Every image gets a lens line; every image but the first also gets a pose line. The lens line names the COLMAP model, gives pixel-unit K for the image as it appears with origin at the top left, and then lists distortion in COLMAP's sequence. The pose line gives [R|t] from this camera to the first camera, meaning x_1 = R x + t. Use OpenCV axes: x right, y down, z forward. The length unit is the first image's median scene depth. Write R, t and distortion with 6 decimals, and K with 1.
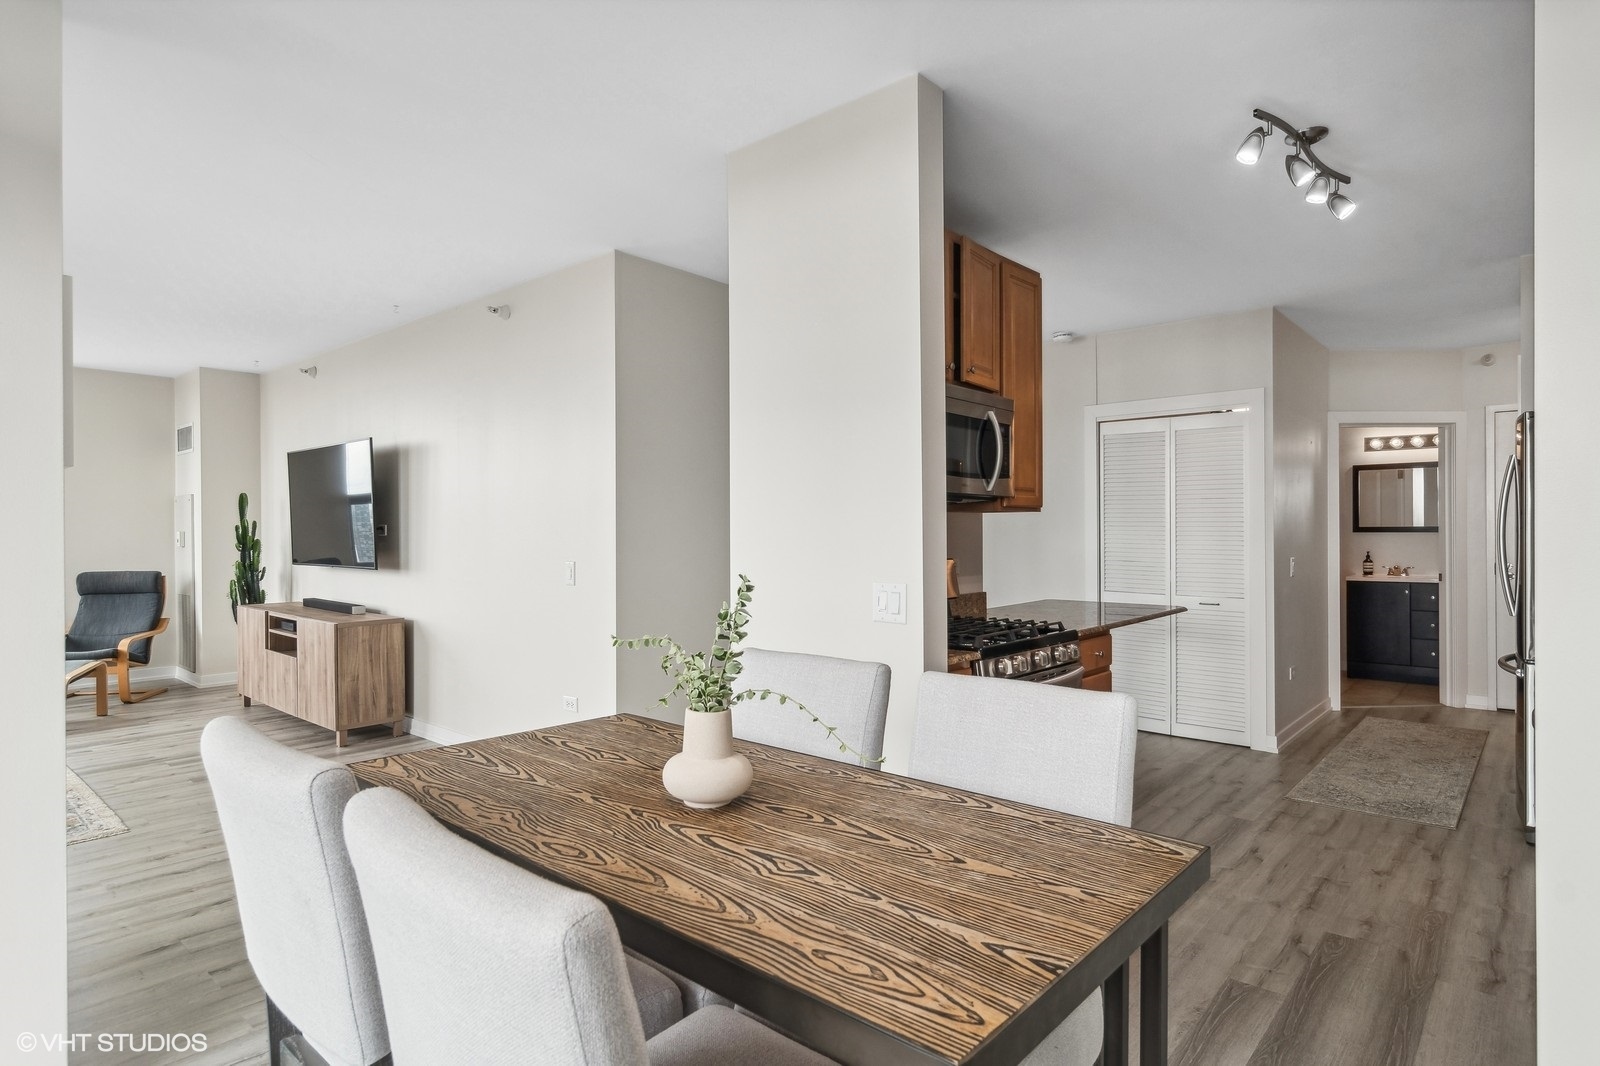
lens RADIAL K [[859.6, 0, 794.4], [0, 859.6, 524.3], [0, 0, 1]] dist [0.001945, 0.001440]
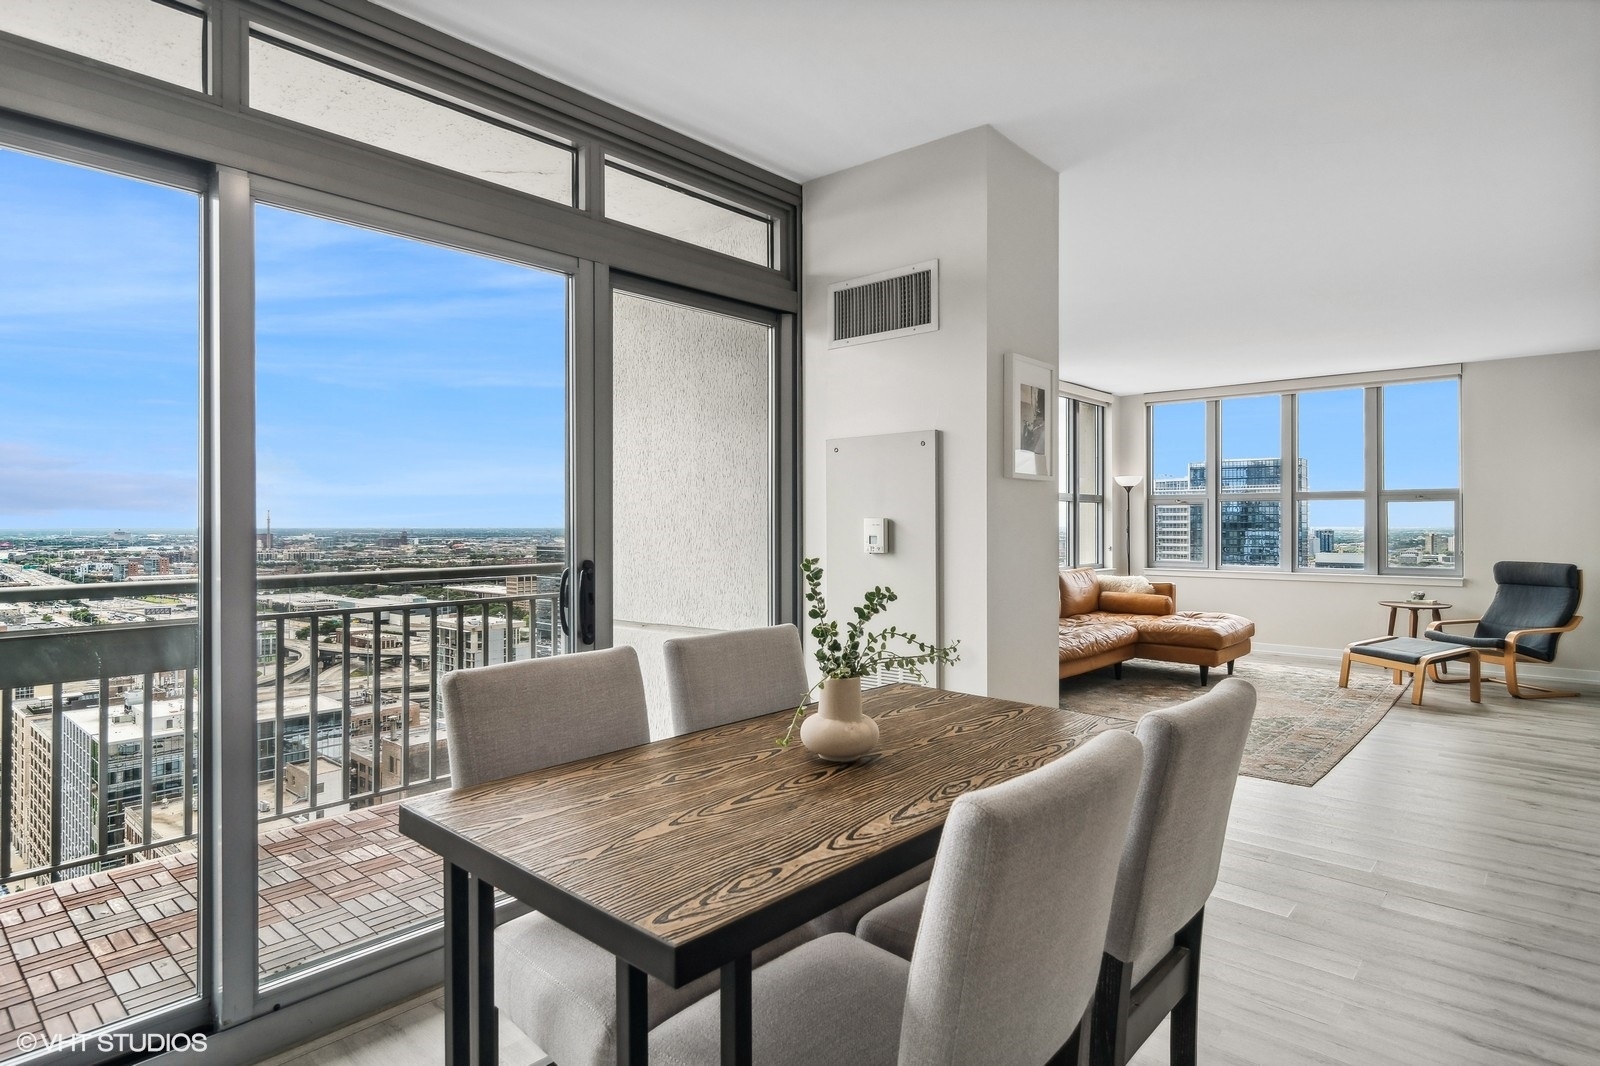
lens RADIAL K [[871.9, 0, 795.7], [0, 871.9, 532.1], [0, 0, 1]] dist [-0.001372, -0.000061]
pose [[-0.017932, 0.011308, -0.999775, 1.209959], [0.008856, 0.999899, 0.011151, 0.014999], [0.999800, -0.008654, -0.018031, 1.113964]]
